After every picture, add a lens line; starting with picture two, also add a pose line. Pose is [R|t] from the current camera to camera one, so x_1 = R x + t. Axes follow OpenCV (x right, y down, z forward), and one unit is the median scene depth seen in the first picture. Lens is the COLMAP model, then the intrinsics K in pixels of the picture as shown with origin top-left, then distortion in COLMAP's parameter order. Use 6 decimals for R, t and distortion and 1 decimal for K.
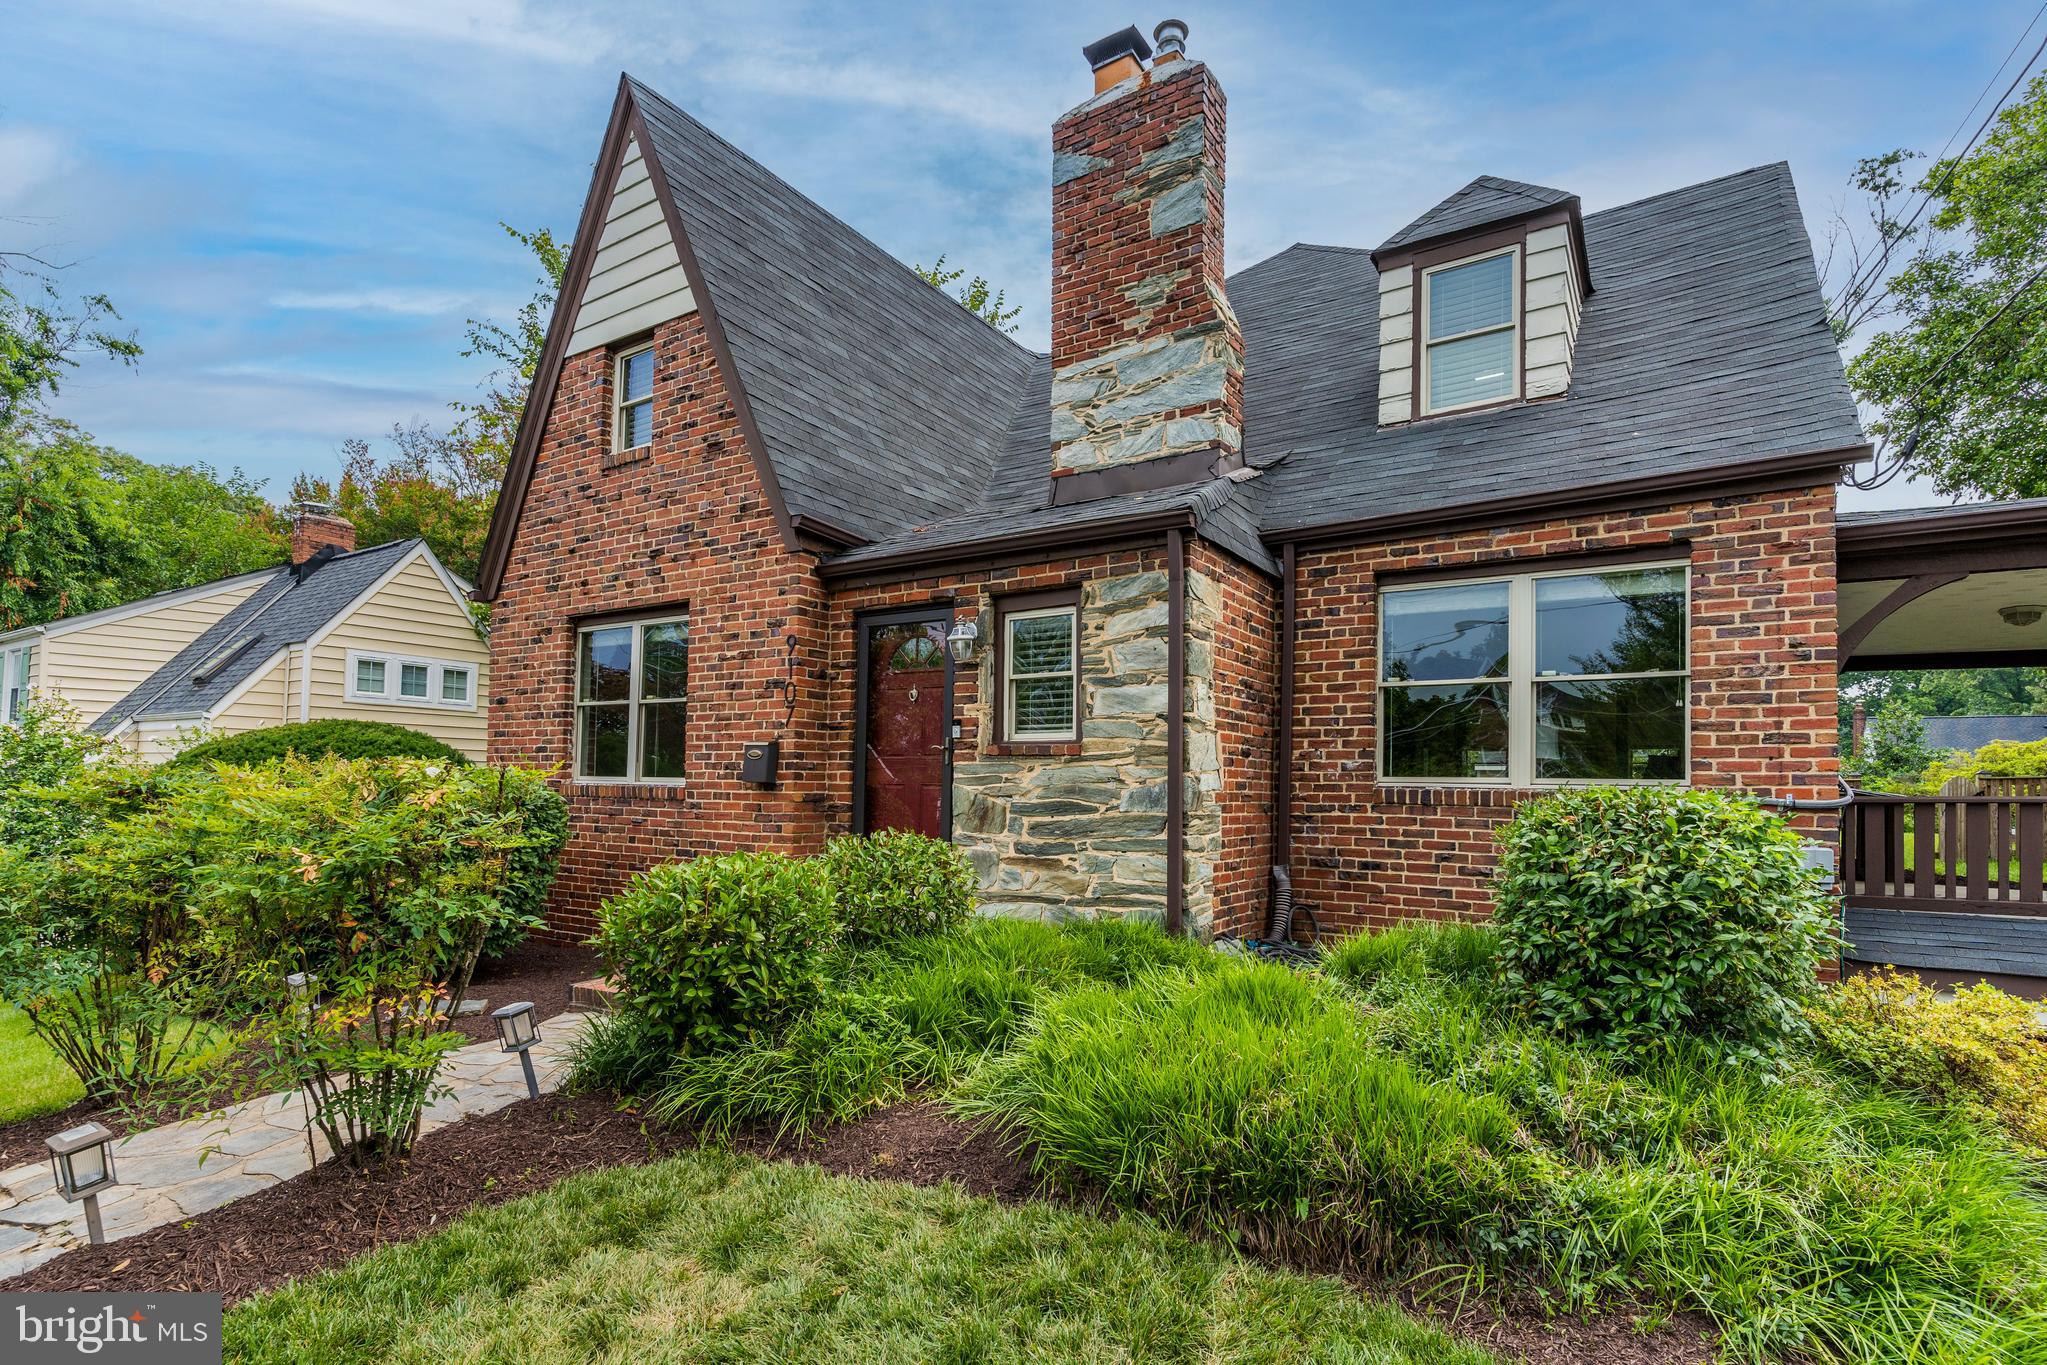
lens RADIAL K [[1000.8, 0, 1025.5], [0, 1000.8, 768.0], [0, 0, 1]] dist [-0.000988, 0.000338]
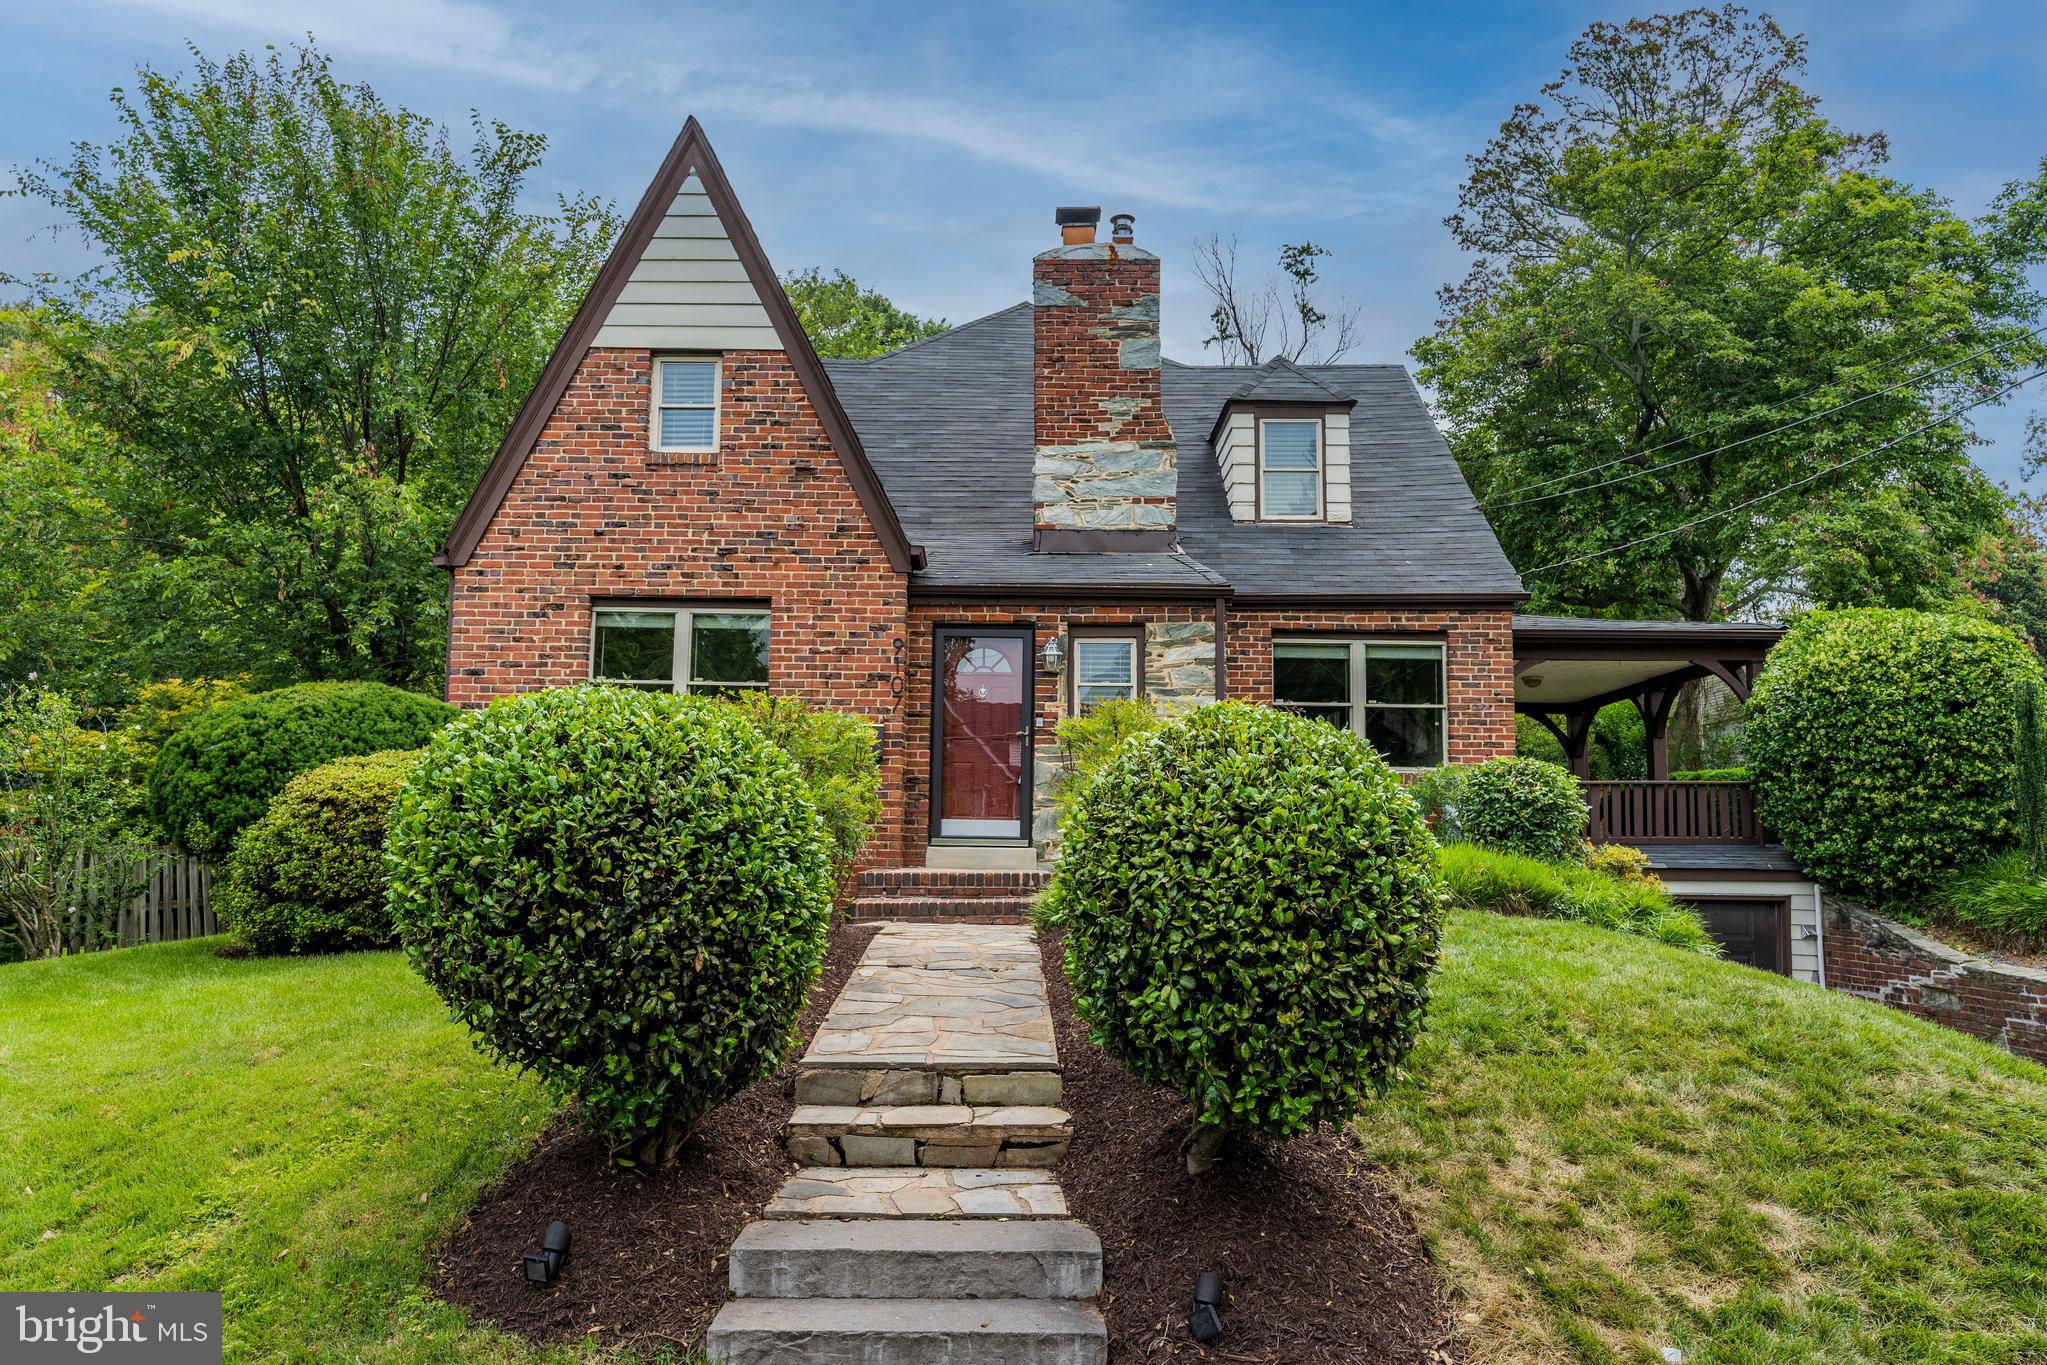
lens RADIAL K [[1416.0, 0, 1011.9], [0, 1416.0, 715.5], [0, 0, 1]] dist [0.000310, -0.001147]
pose [[0.844495, 0.047338, 0.533467, -1.081873], [-0.011390, 0.997448, -0.070479, 0.086578], [-0.535442, 0.053443, 0.842880, -0.565283]]
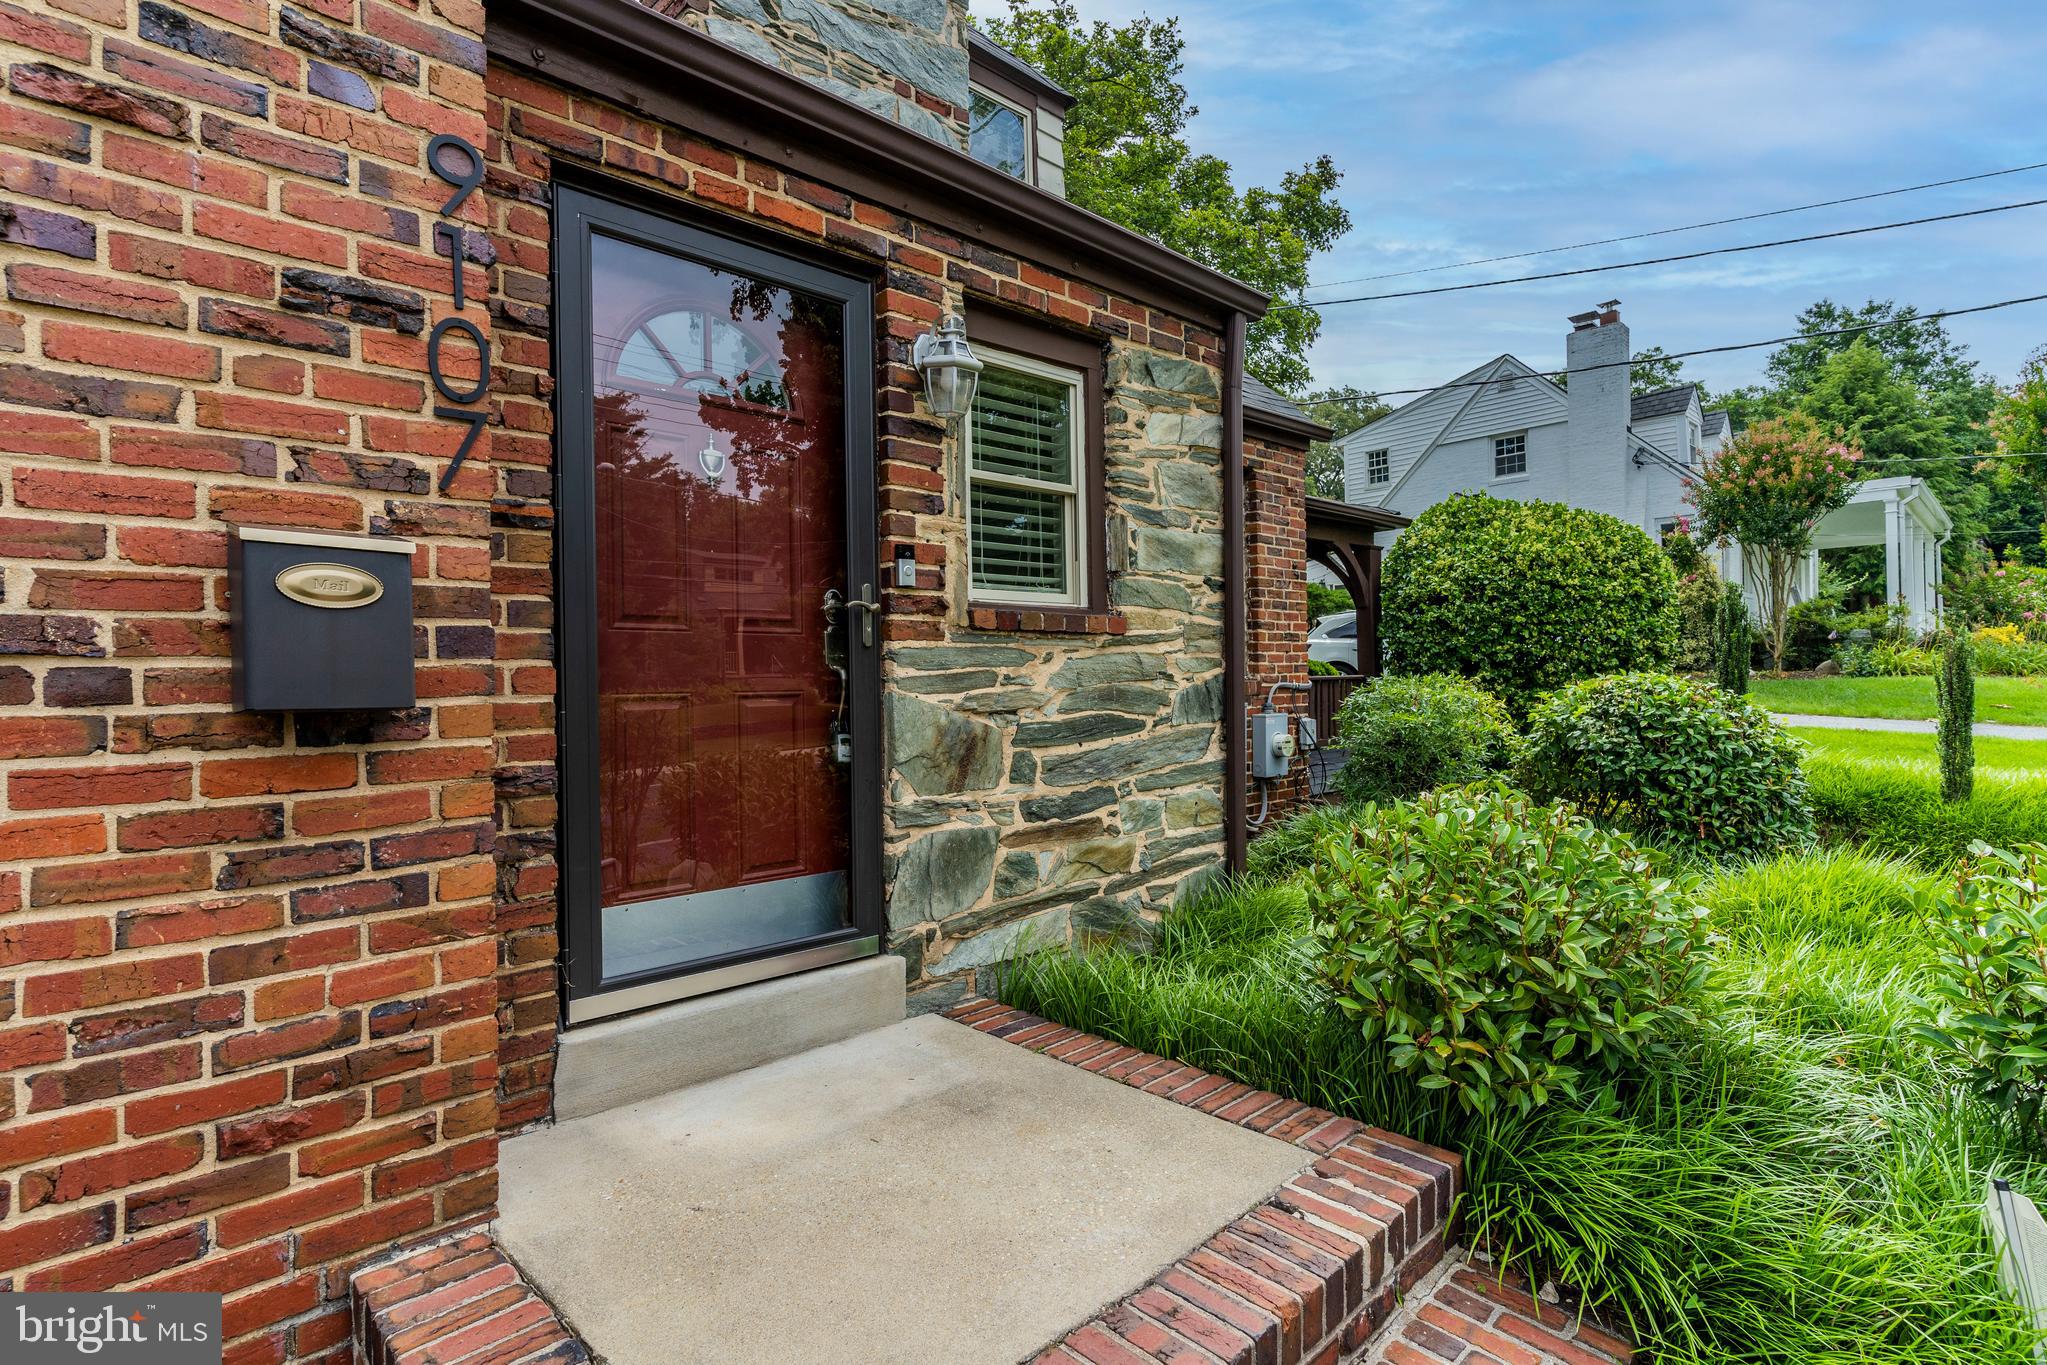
lens RADIAL K [[997.4, 0, 1023.5], [0, 997.4, 682.5], [0, 0, 1]] dist [0.003602, -0.000096]
pose [[0.227949, -0.019560, 0.973477, -0.472553], [-0.002660, 0.999782, 0.020711, 0.002897], [-0.973669, -0.007310, 0.227848, 0.824341]]
